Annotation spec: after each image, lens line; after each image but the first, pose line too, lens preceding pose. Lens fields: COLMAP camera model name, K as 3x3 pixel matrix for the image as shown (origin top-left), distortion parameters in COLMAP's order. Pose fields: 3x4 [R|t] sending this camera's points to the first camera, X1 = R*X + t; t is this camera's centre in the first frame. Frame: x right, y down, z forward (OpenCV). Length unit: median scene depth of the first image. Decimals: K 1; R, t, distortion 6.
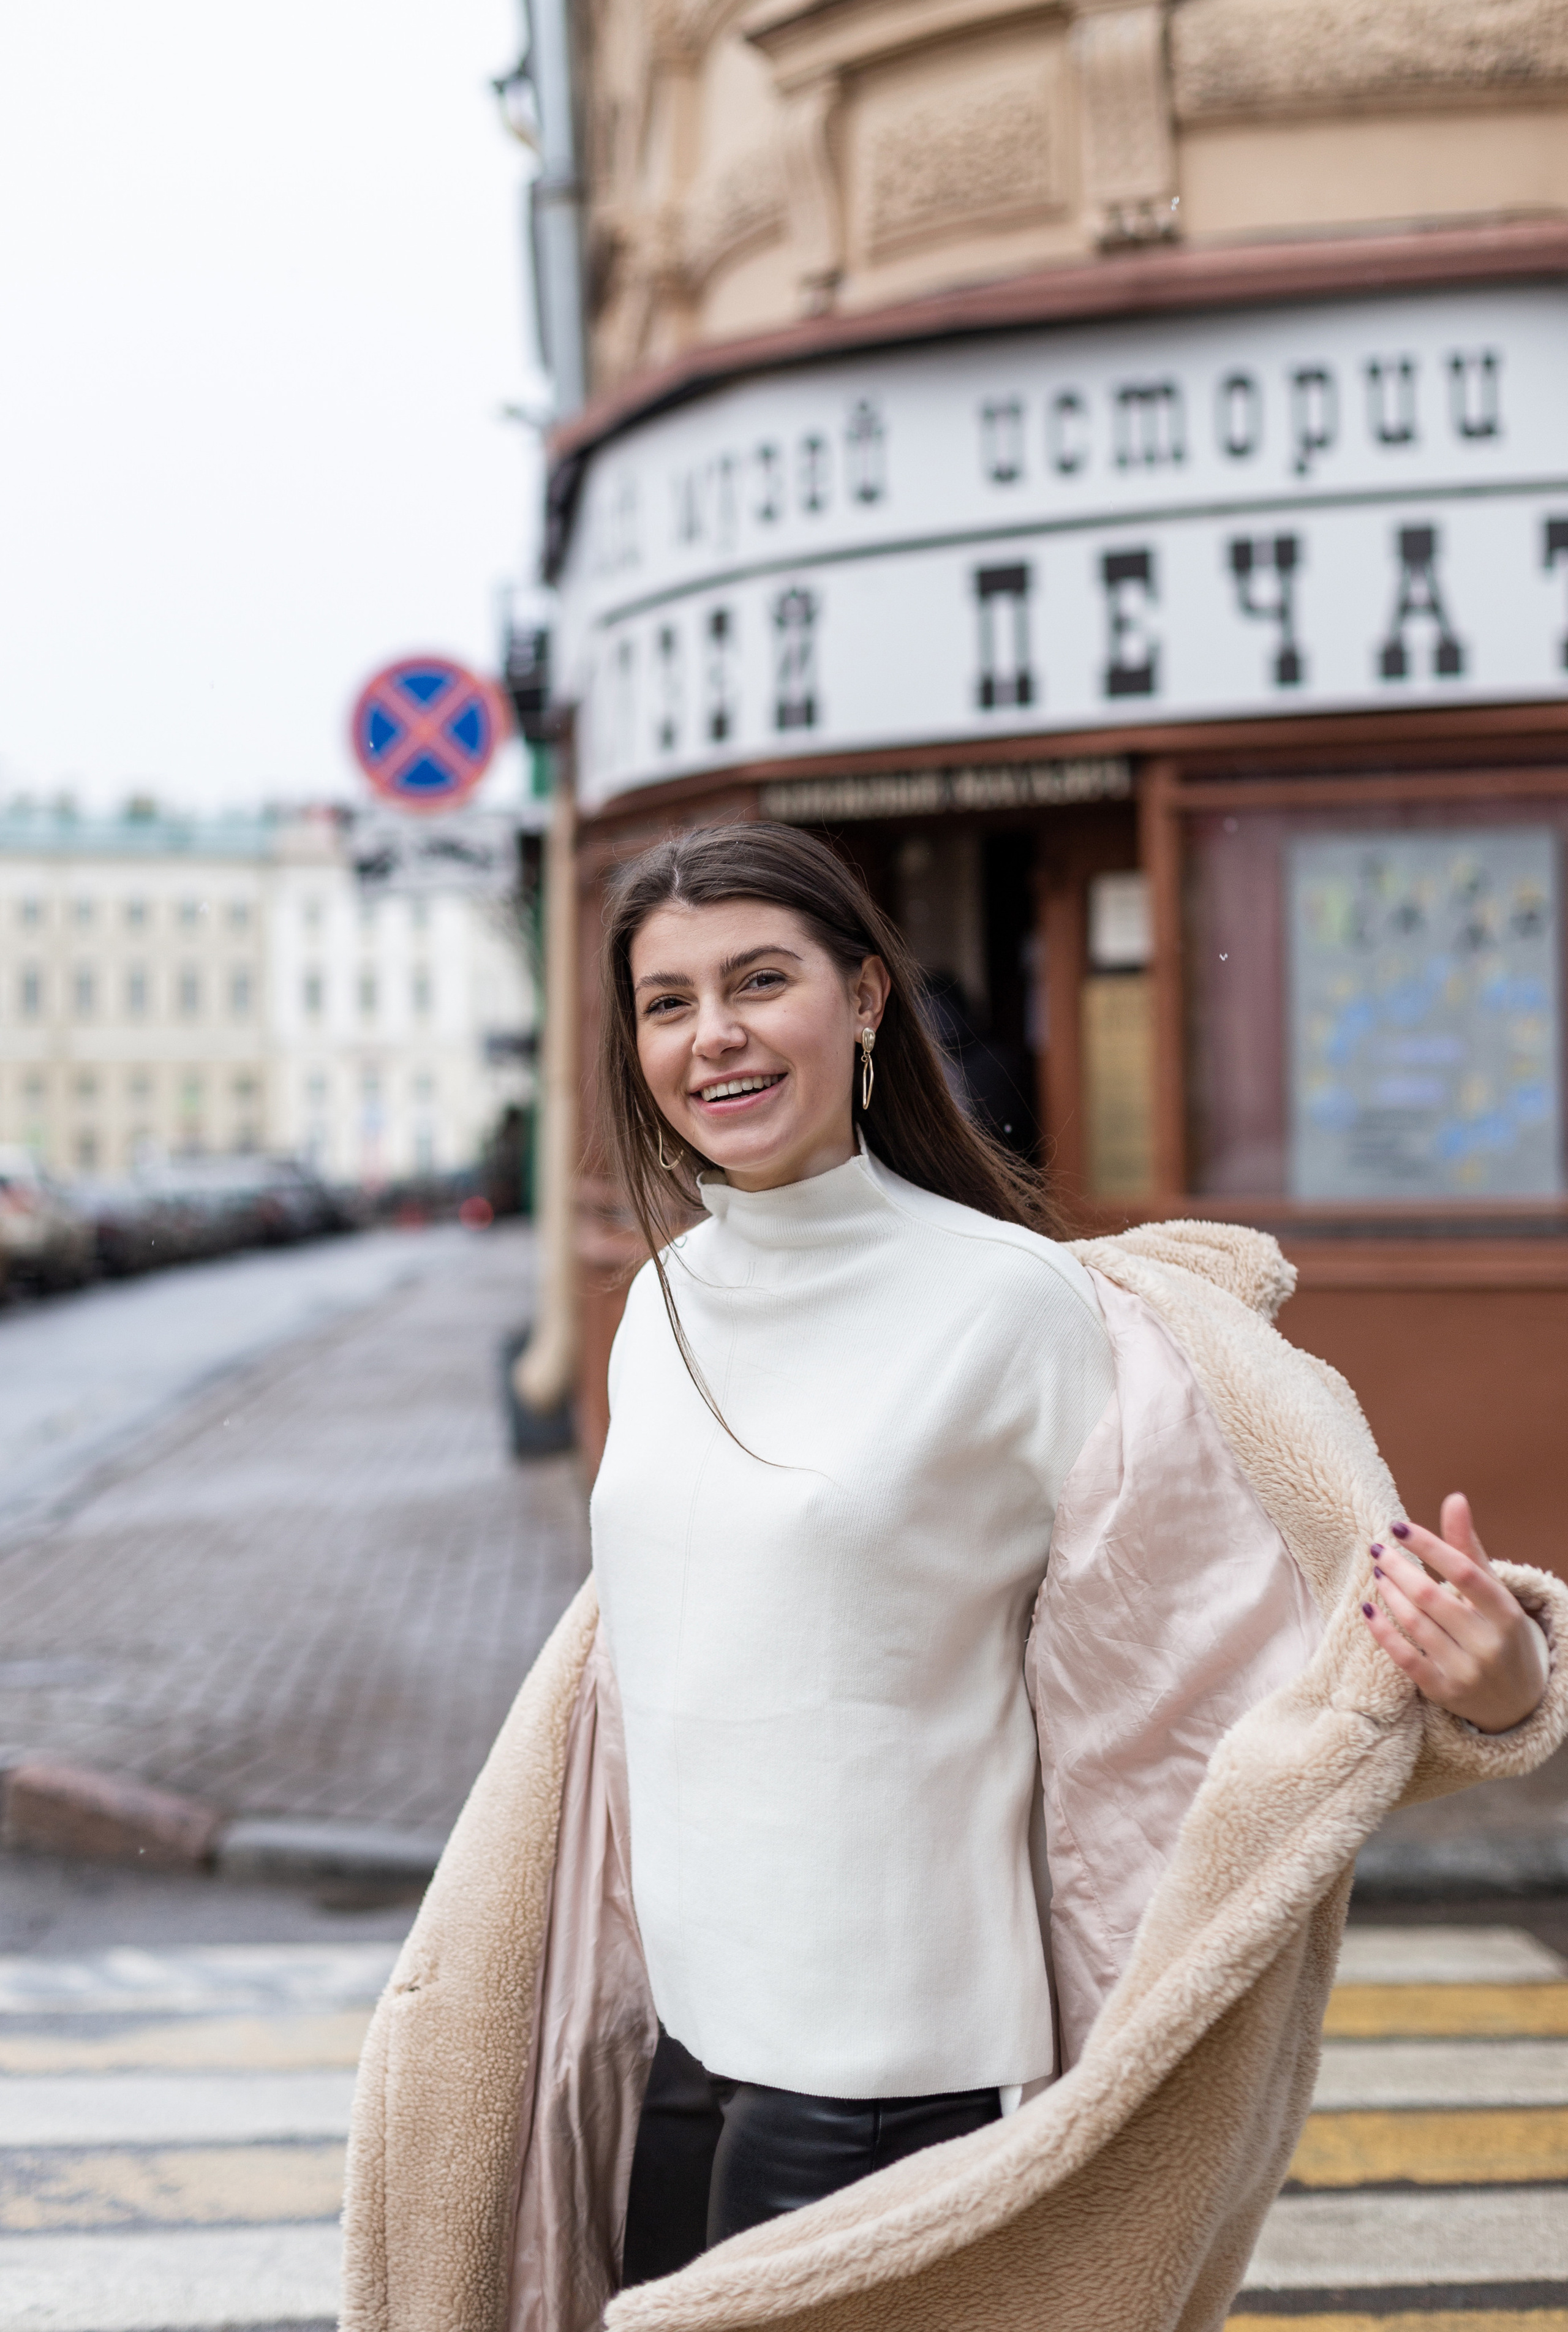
lens RADIAL K [[3684.1, 0, 769.6], [0, 3684.1, 1072.7], [0, 0, 1]] dist [0.030790, 0.000000]
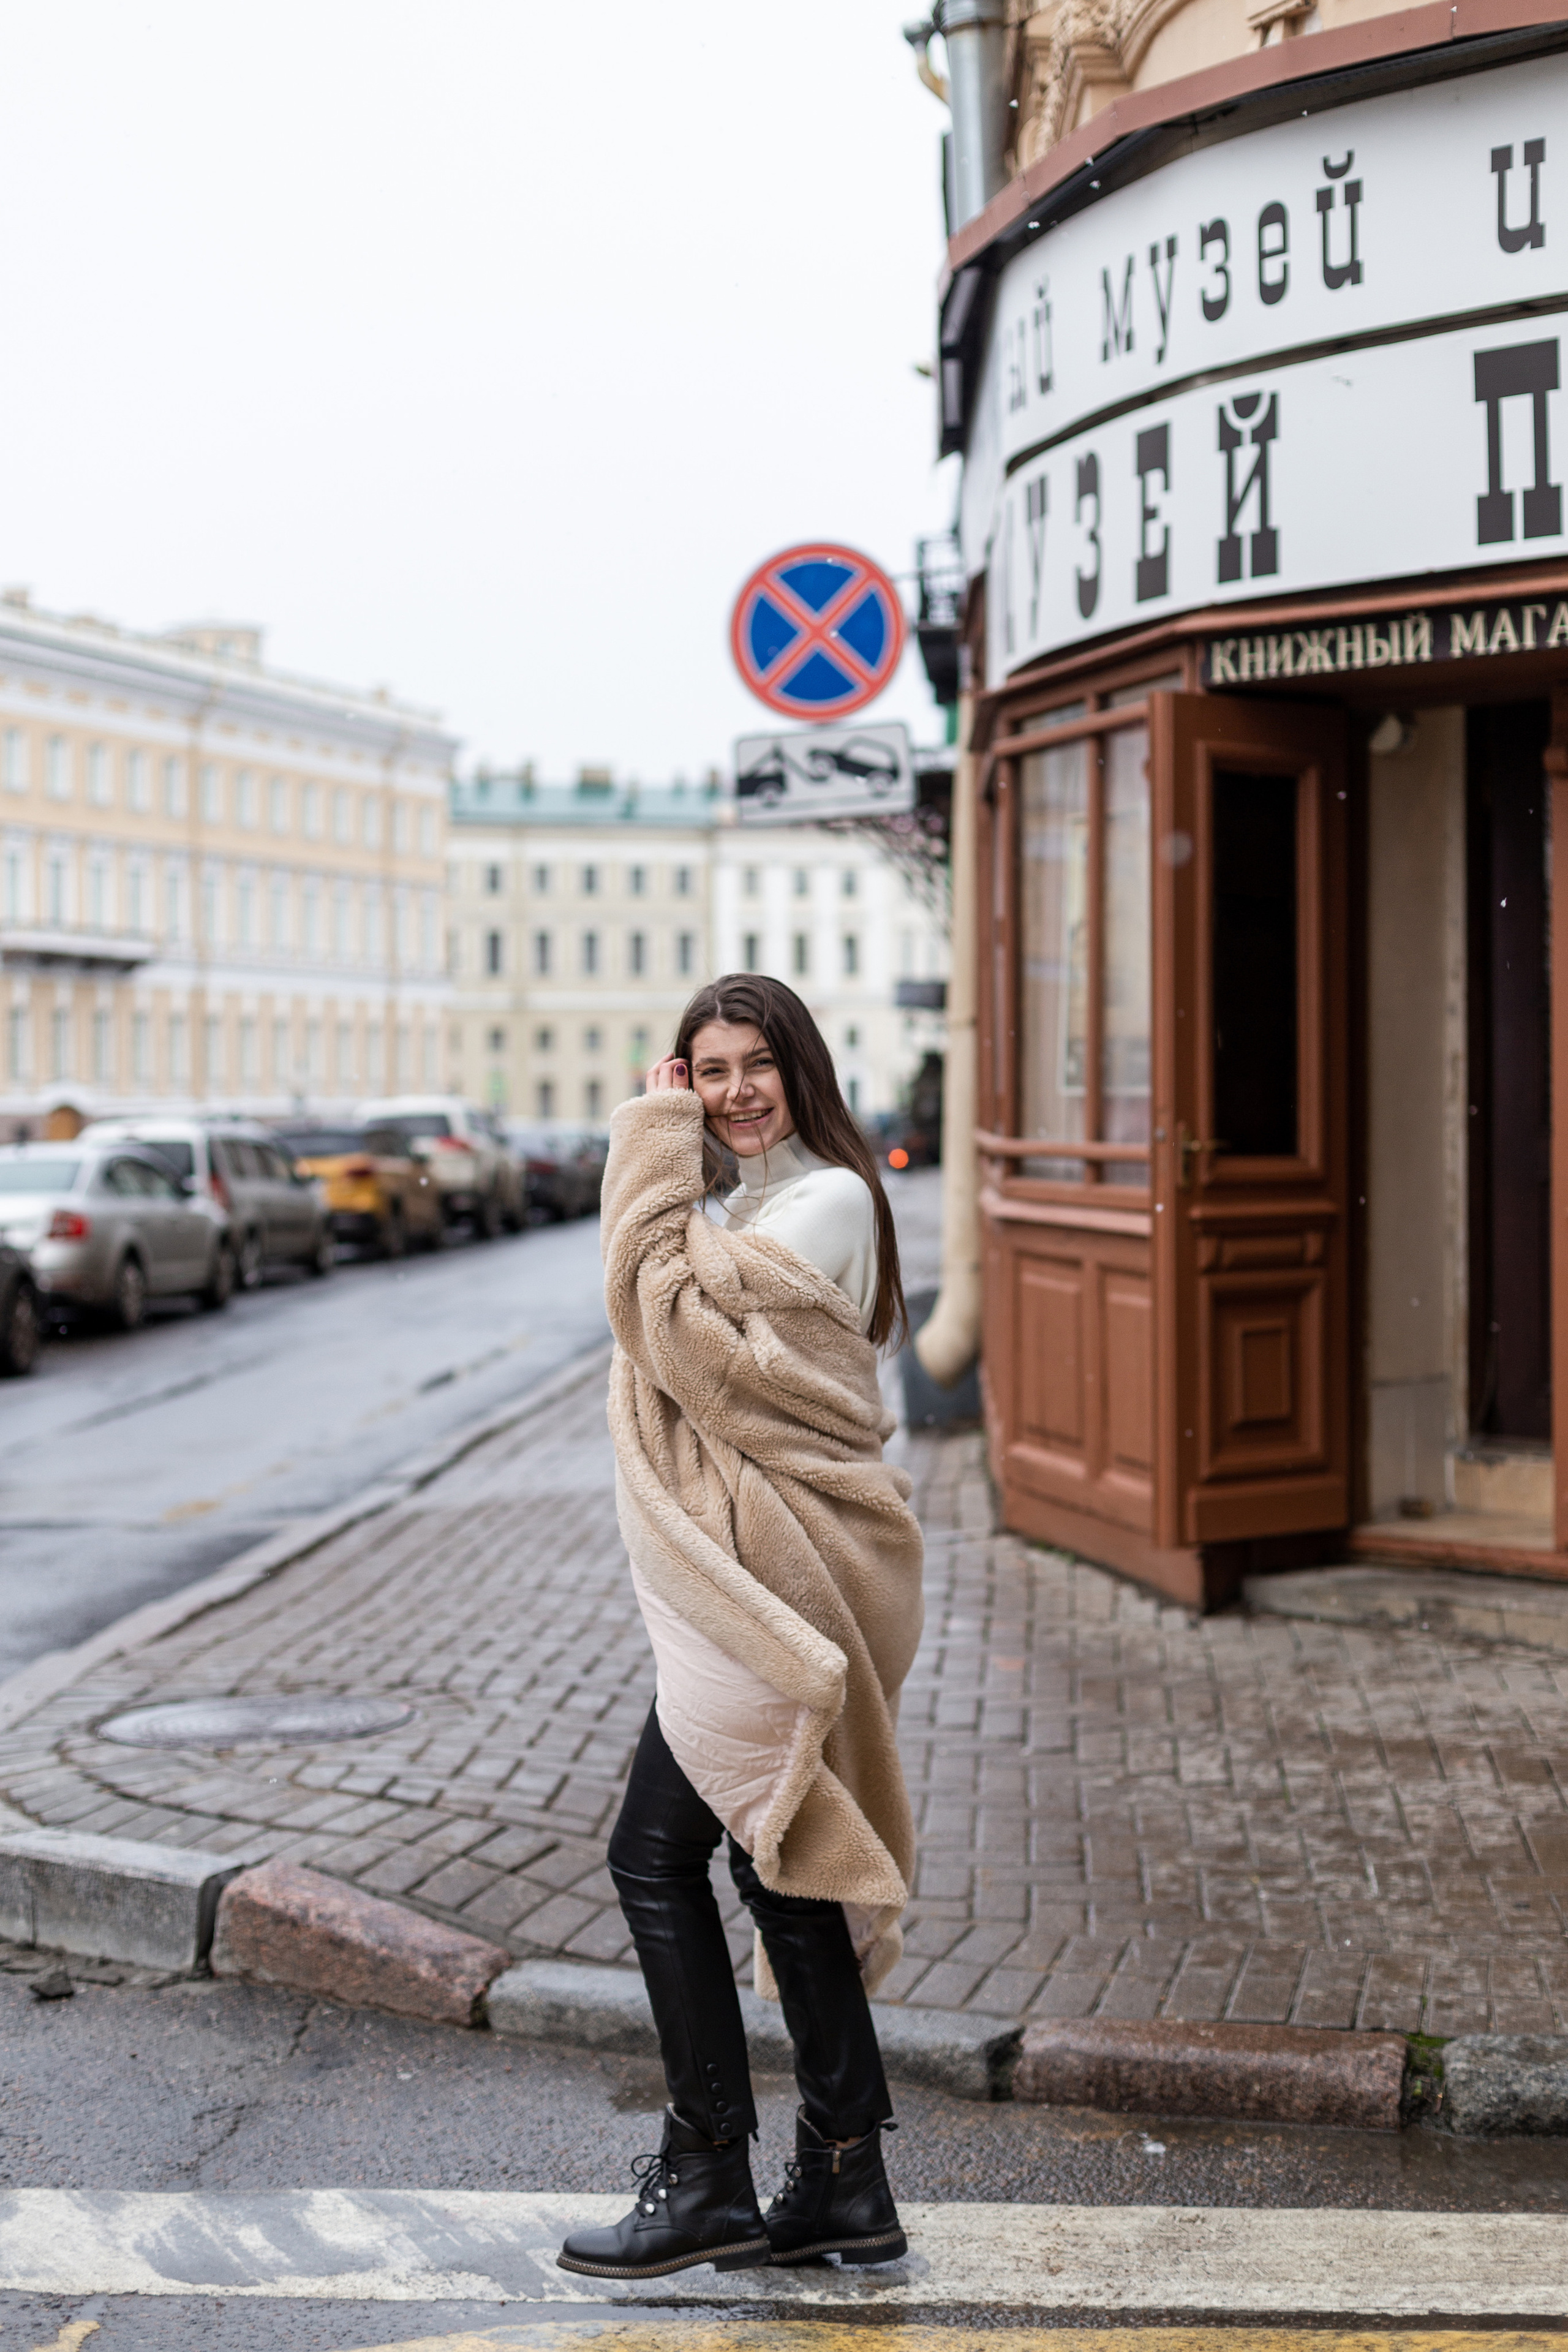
lens RADIAL K [[3428.1, 0, 770.5], [0, 3428.1, 1179.5], [0, 0, 1]] dist [-0.004972, 0.000000]
pose [[0.992832, 0.008500, -0.119218, -0.006100], [-0.003311, 0.999041, 0.043661, 0.007549], [0.119474, -0.042953, 0.991908, 0.239887]]
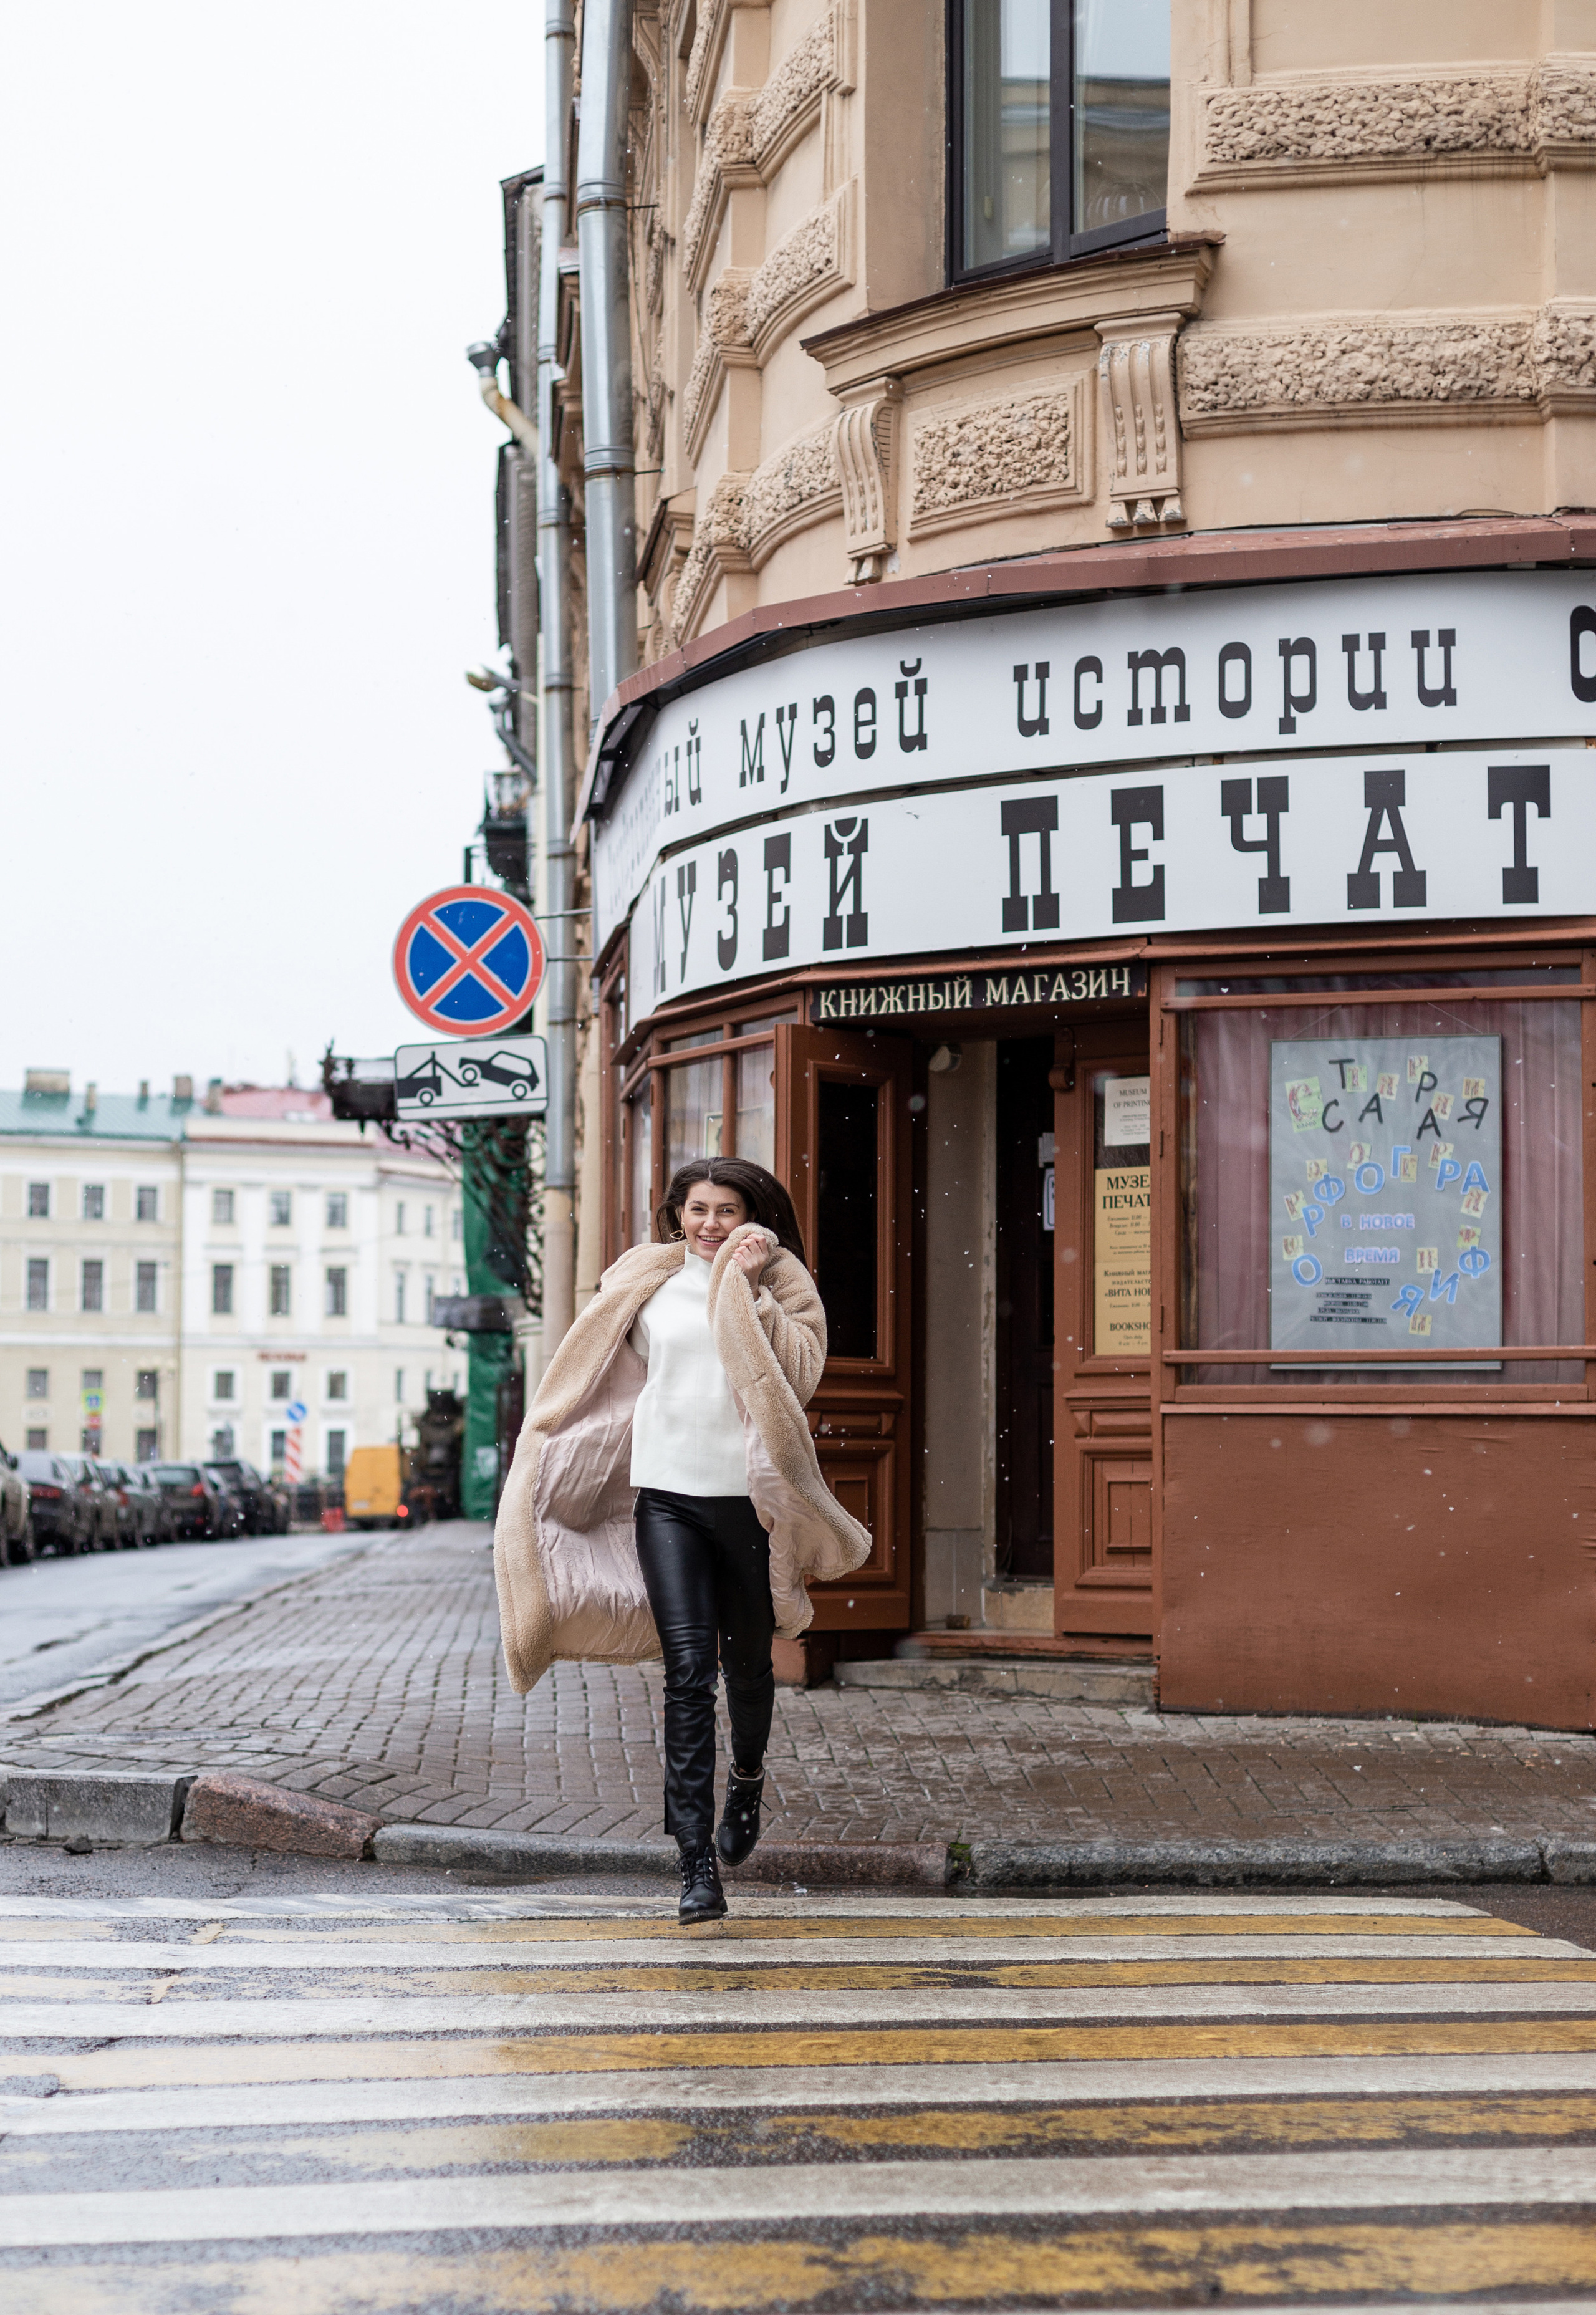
lens RADIAL K [[4022.8, 0, 696.3], [0, 4022.8, 1247.0], [0, 0, 1]] dist [-0.000058, 0.000000]
pose [[0.999805, 0.019590, -0.002585, -0.034825], [-0.019672, 0.999129, -0.036813, 0.049556], [0.001862, 0.036856, 0.999319, -0.254955]]
